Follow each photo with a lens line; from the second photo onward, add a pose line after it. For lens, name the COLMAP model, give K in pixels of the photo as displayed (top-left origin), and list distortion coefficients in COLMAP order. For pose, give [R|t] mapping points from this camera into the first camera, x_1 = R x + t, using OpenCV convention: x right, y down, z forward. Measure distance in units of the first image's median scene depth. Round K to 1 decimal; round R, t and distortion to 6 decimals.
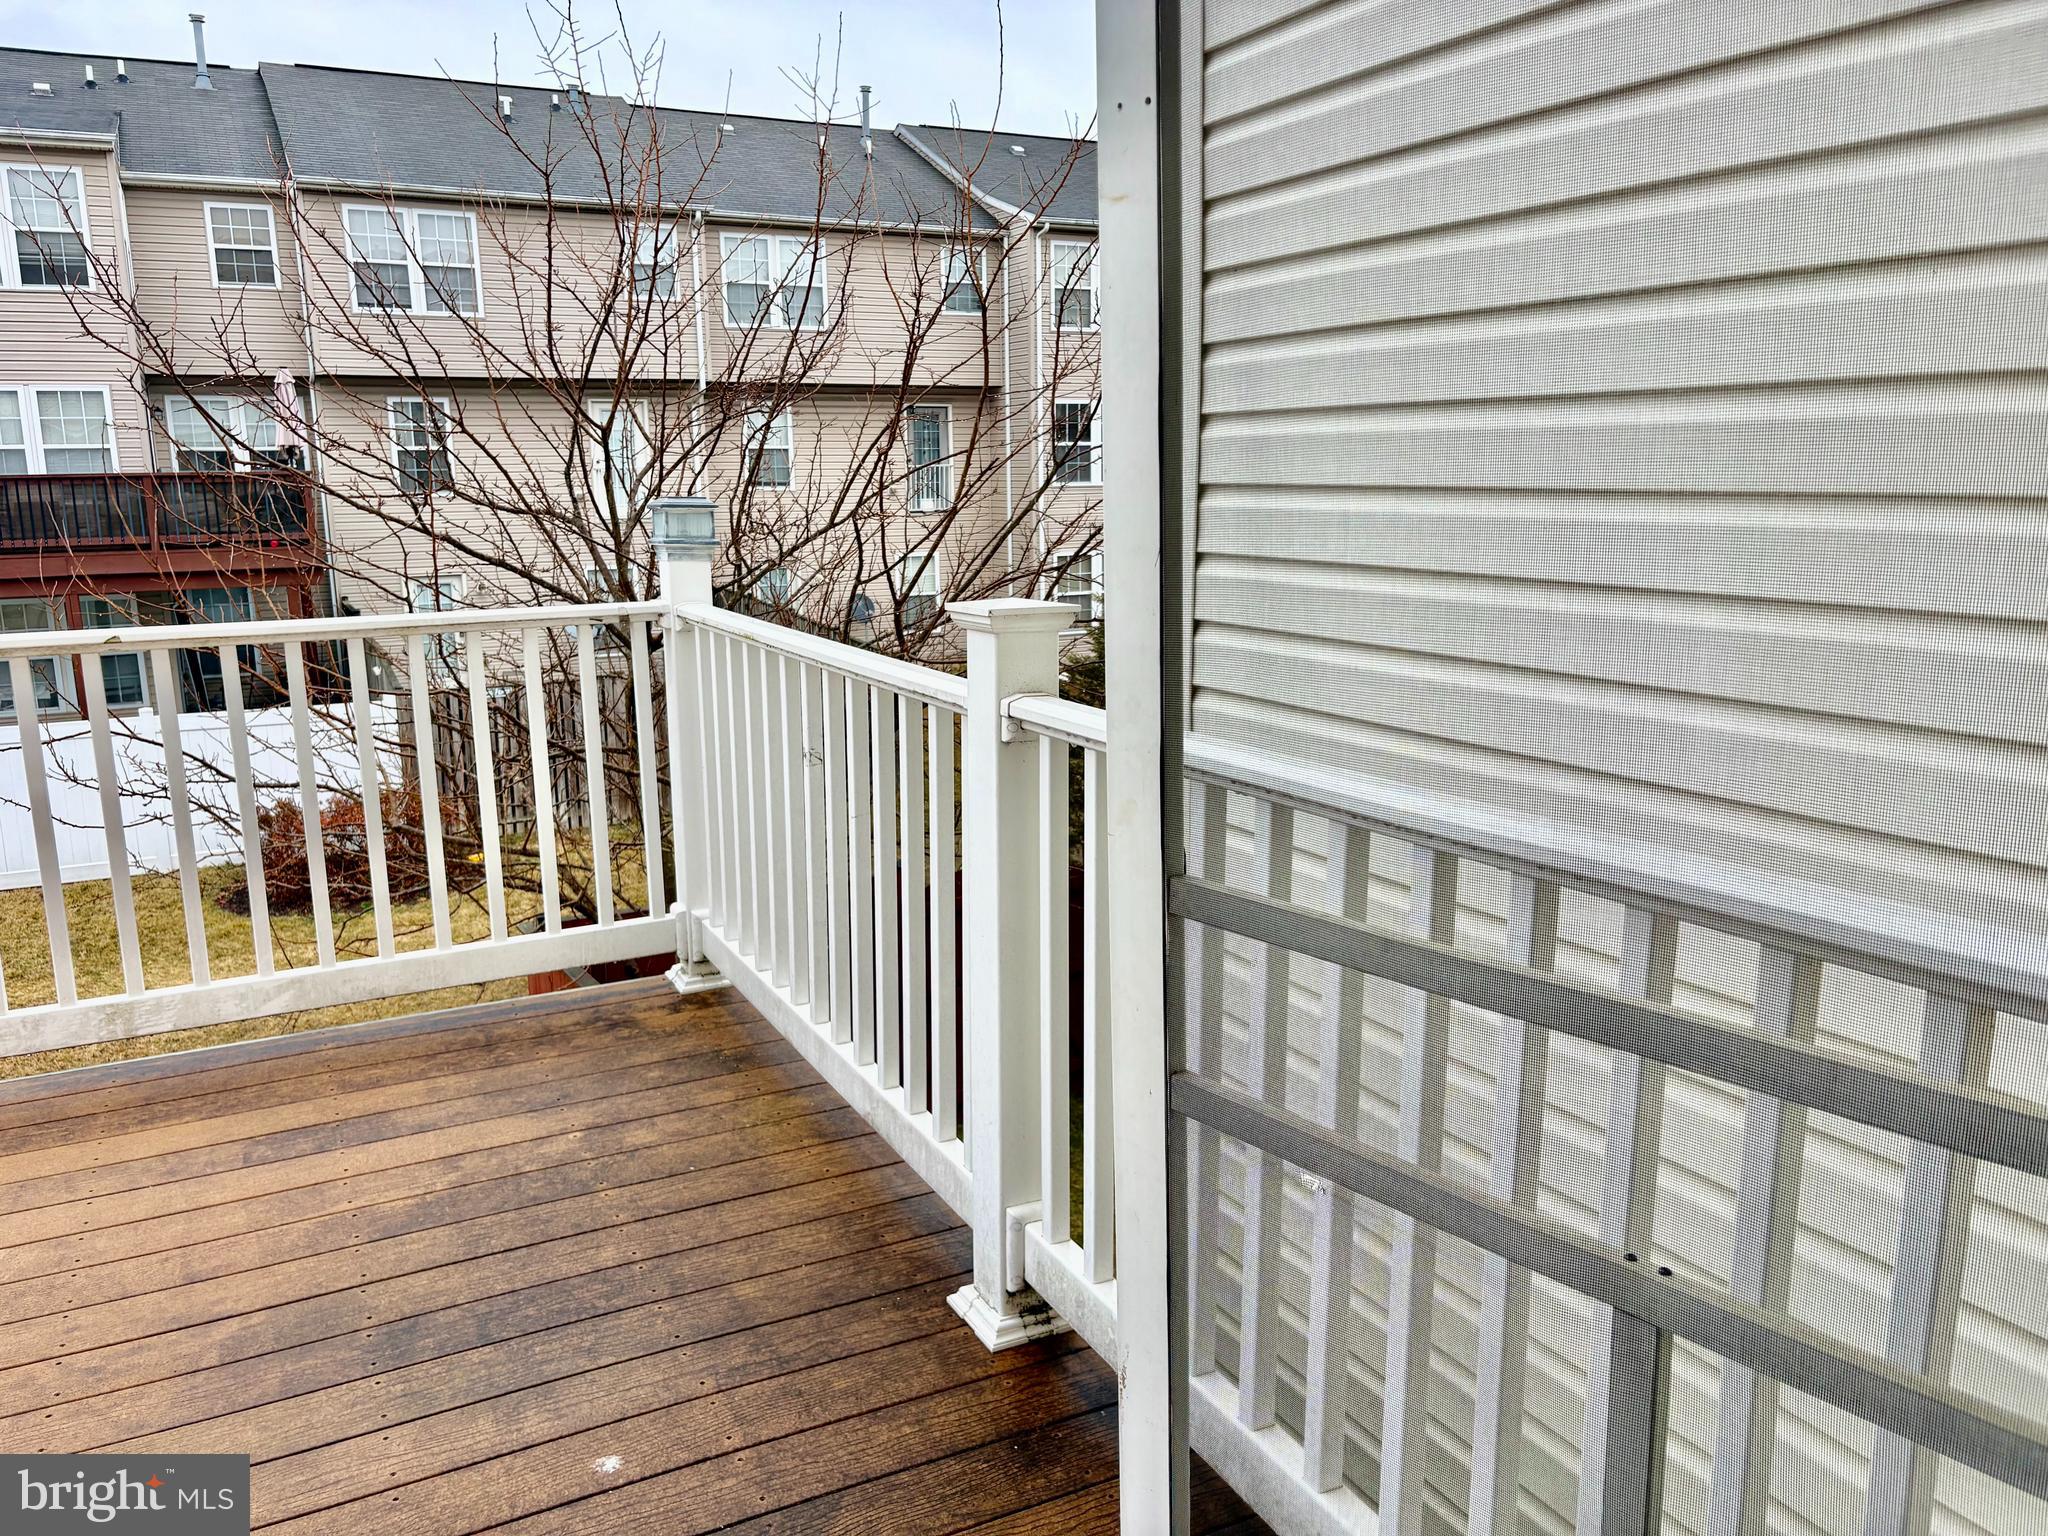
lens RADIAL K [[1554.6, 0, 1035.2], [0, 1554.6, 758.7], [0, 0, 1]] dist [0.003487, -0.000158]
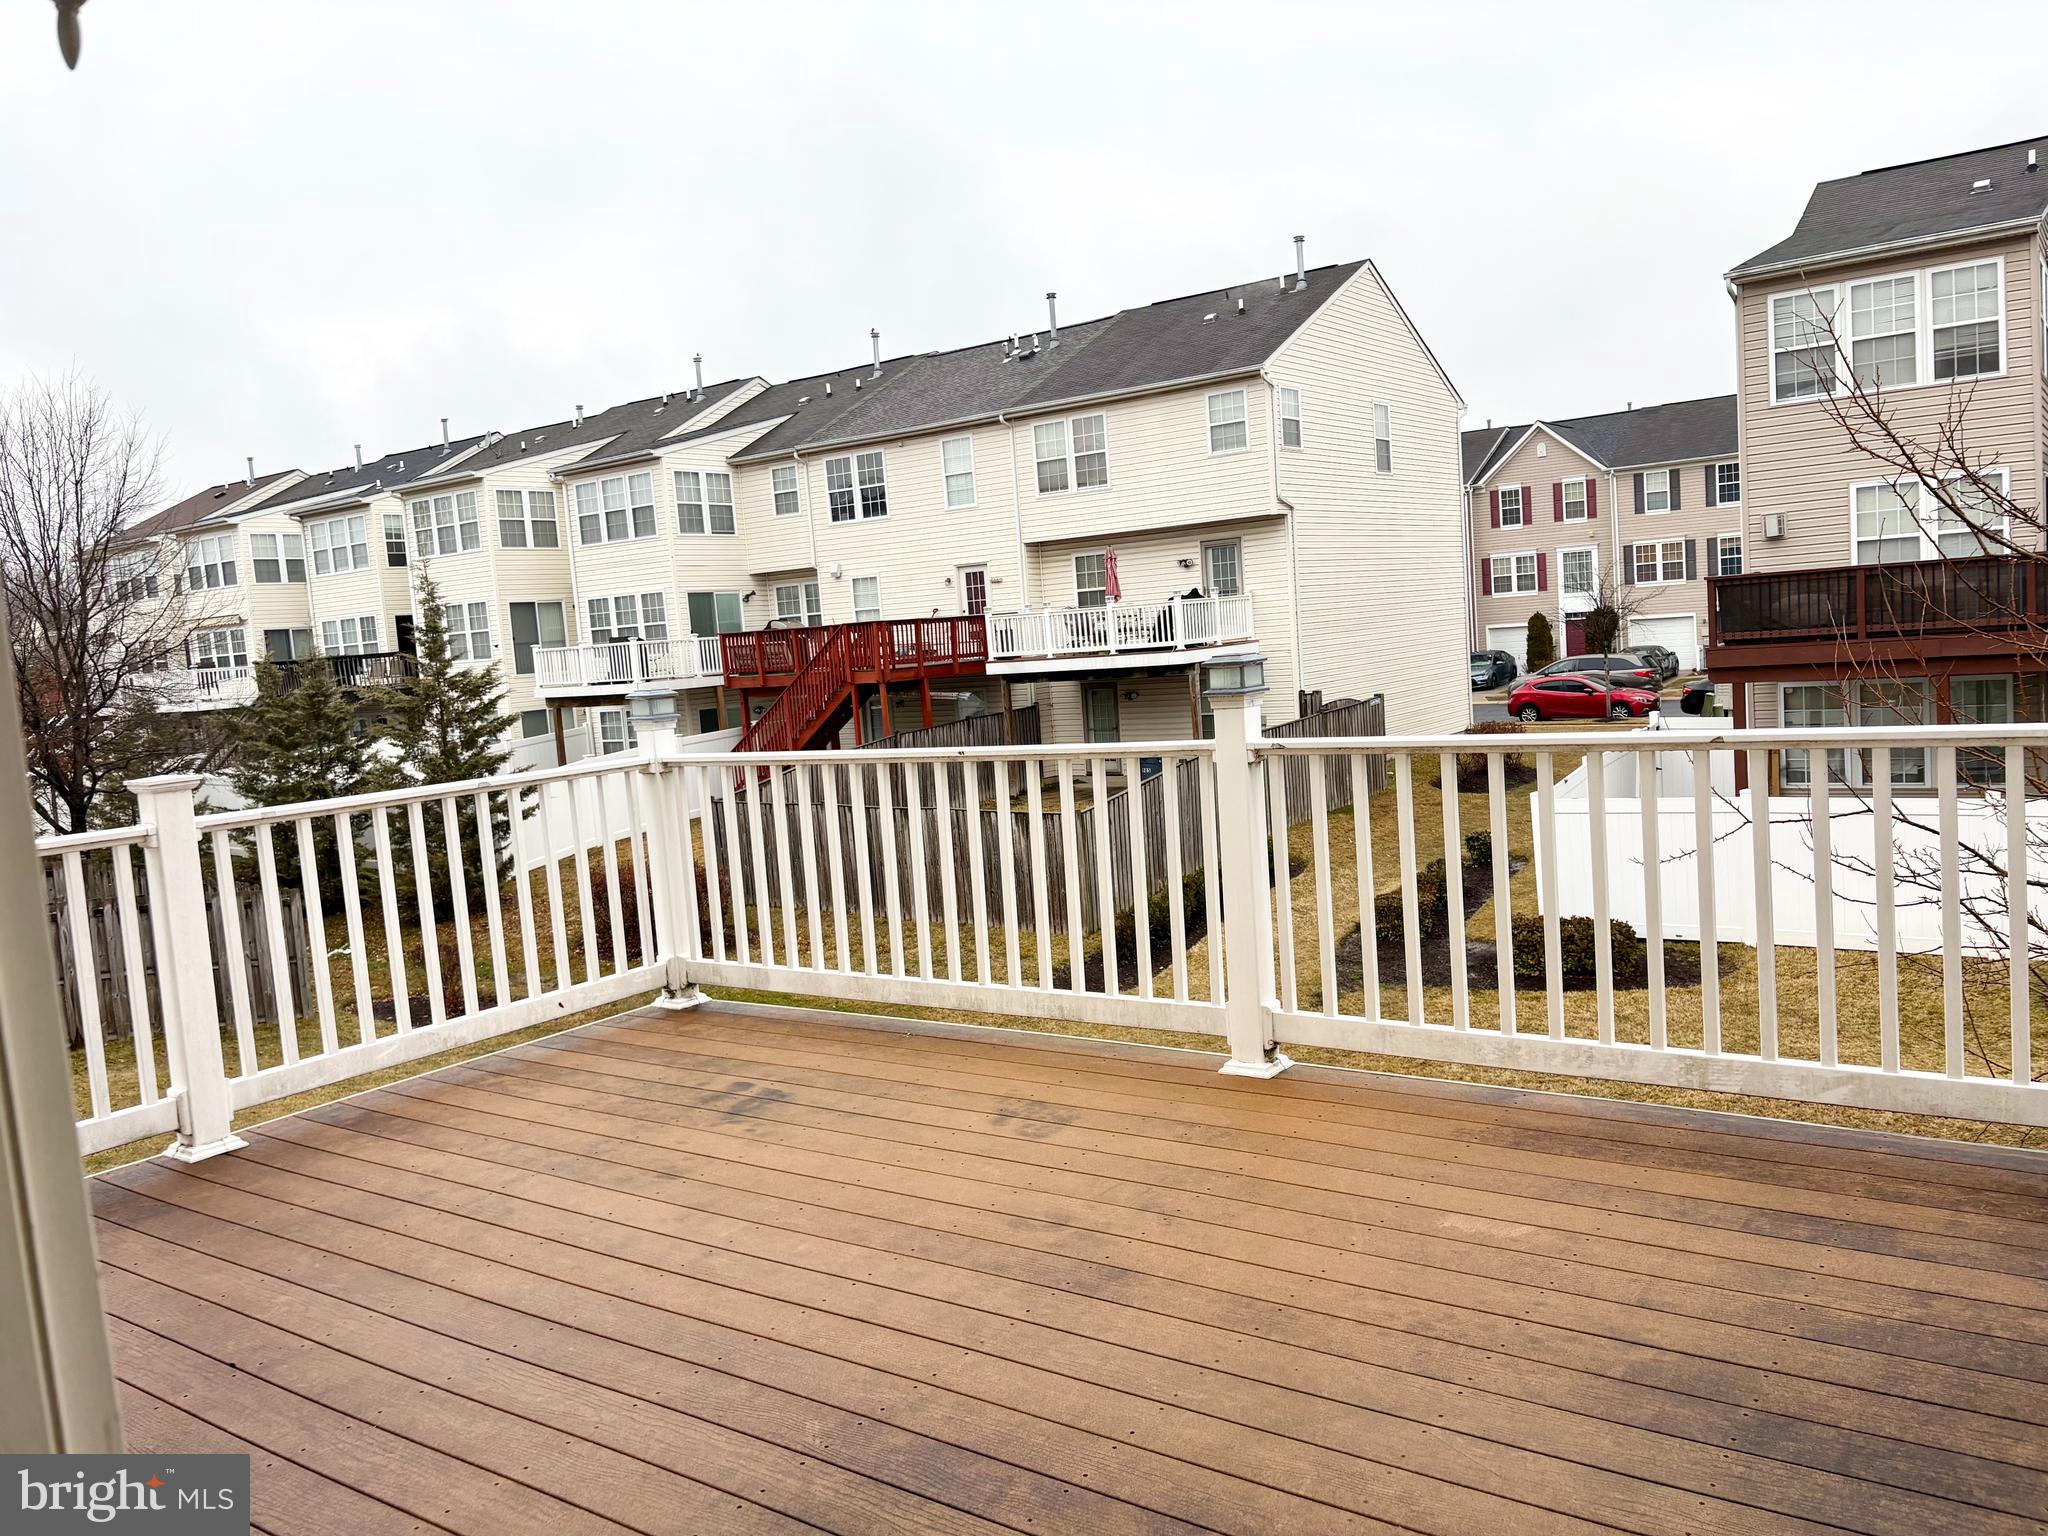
lens RADIAL K [[1554.6, 0, 1035.2], [0, 1554.6, 758.7], [0, 0, 1]] dist [0.003487, -0.000158]
pose [[0.457627, 0.062877, -0.886918, 0.174494], [-0.106422, 0.994199, 0.015572, -0.023959], [0.882753, 0.087261, 0.461664, 0.034500]]
